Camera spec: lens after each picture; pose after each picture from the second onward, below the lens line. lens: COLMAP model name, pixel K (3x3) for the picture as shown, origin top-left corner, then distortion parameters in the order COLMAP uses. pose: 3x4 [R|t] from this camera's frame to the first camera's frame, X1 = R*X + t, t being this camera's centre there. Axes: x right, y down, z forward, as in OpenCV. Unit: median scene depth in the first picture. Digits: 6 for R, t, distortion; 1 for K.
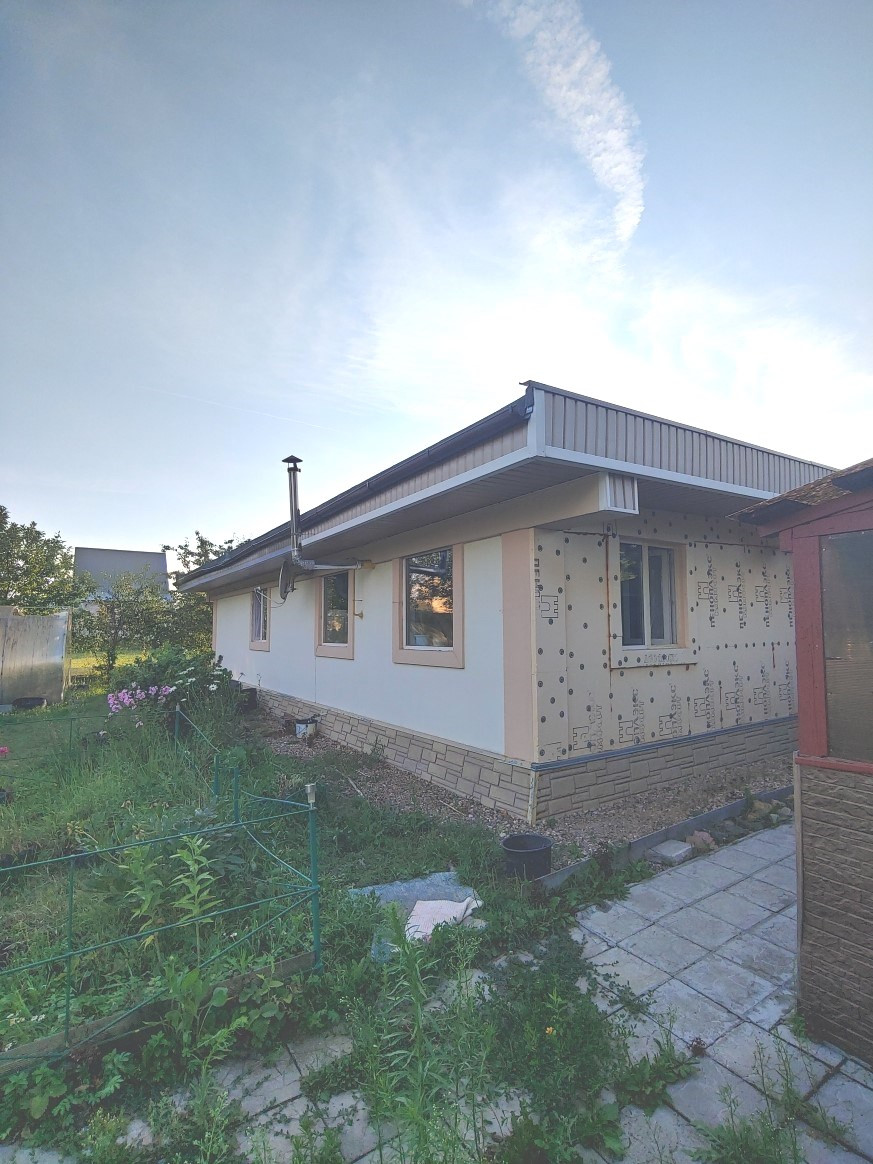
lens RADIAL K [[560.4, 0, 440.2], [0, 560.4, 585.5], [0, 0, 1]] dist [-0.012657, -0.003244]
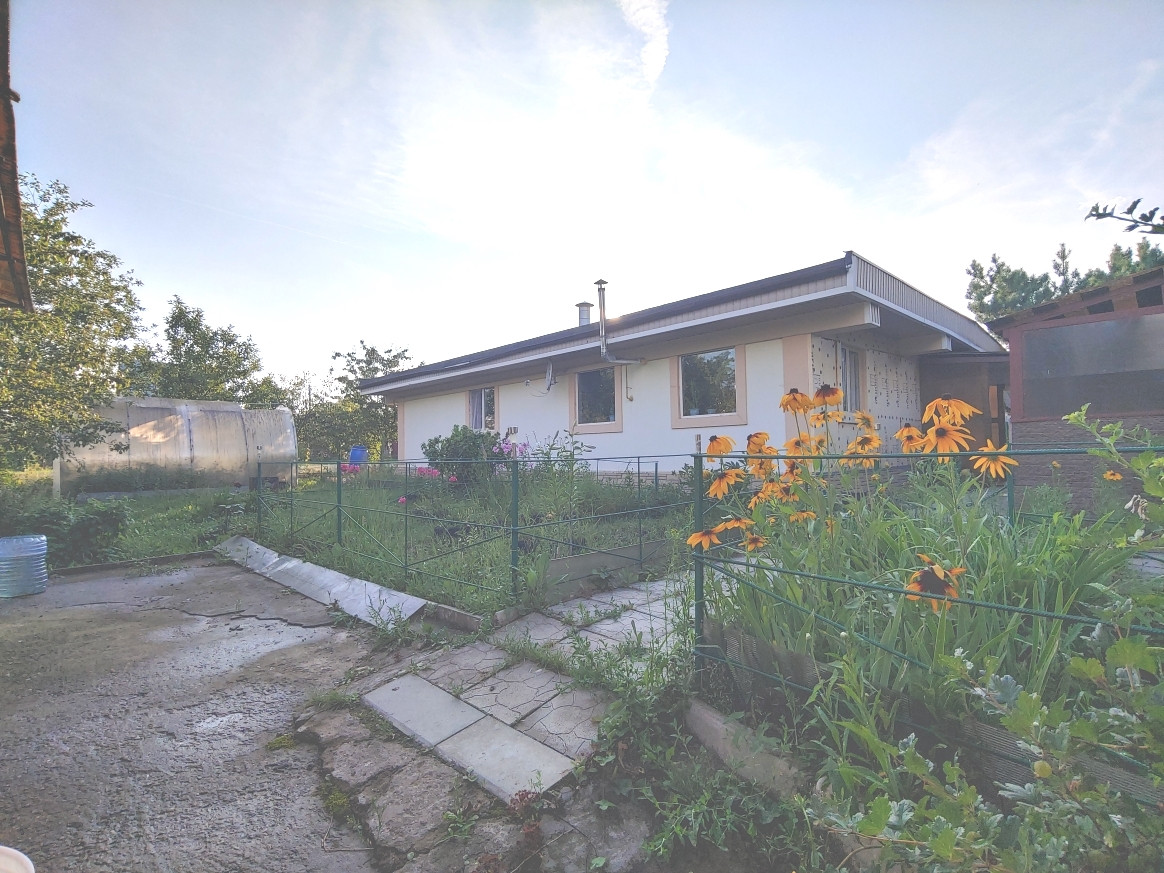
lens RADIAL K [[560.4, 0, 587.4], [0, 560.4, 421.3], [0, 0, 1]] dist [-0.012657, -0.003244]
pose [[0.978140, 0.004702, 0.207893, -0.829082], [-0.007518, 0.999890, 0.012760, 0.142664], [-0.207810, -0.014044, 0.978068, -0.491814]]
